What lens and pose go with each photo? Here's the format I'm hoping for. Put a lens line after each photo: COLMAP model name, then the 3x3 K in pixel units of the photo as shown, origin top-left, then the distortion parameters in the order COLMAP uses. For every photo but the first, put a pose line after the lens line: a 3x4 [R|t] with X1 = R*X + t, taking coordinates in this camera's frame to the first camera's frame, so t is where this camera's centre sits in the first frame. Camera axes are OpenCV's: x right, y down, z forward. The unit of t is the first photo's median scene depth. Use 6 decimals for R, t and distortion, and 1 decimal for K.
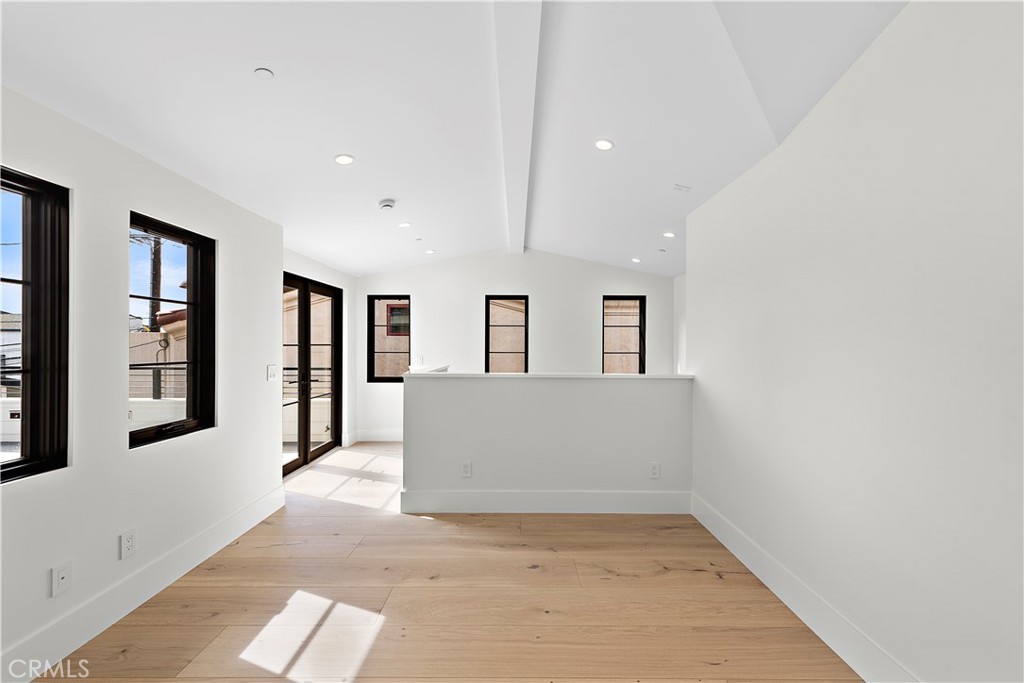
lens RADIAL K [[411.0, 0, 512.0], [0, 411.0, 341.5], [0, 0, 1]] dist [0.033732, -0.000218]
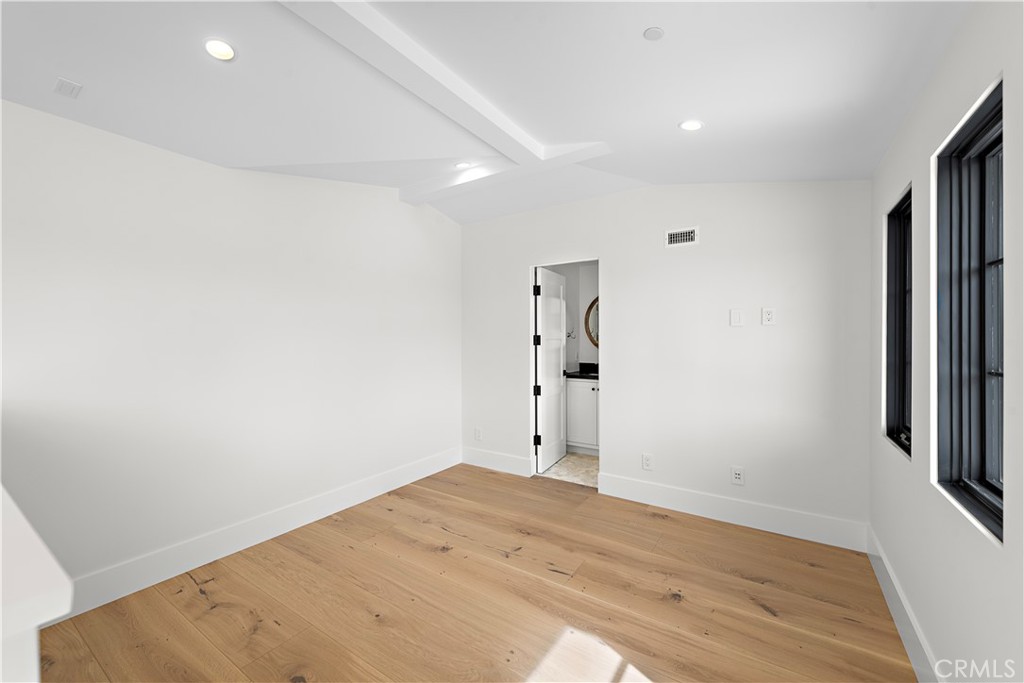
lens RADIAL K [[411.0, 0, 512.0], [0, 411.0, 341.5], [0, 0, 1]] dist [0.033732, -0.000218]
pose [[-0.837351, -0.000033, 0.546665, -0.705862], [-0.001180, 0.999998, -0.001748, 0.012843], [-0.546664, -0.002108, -0.837350, 1.636065]]
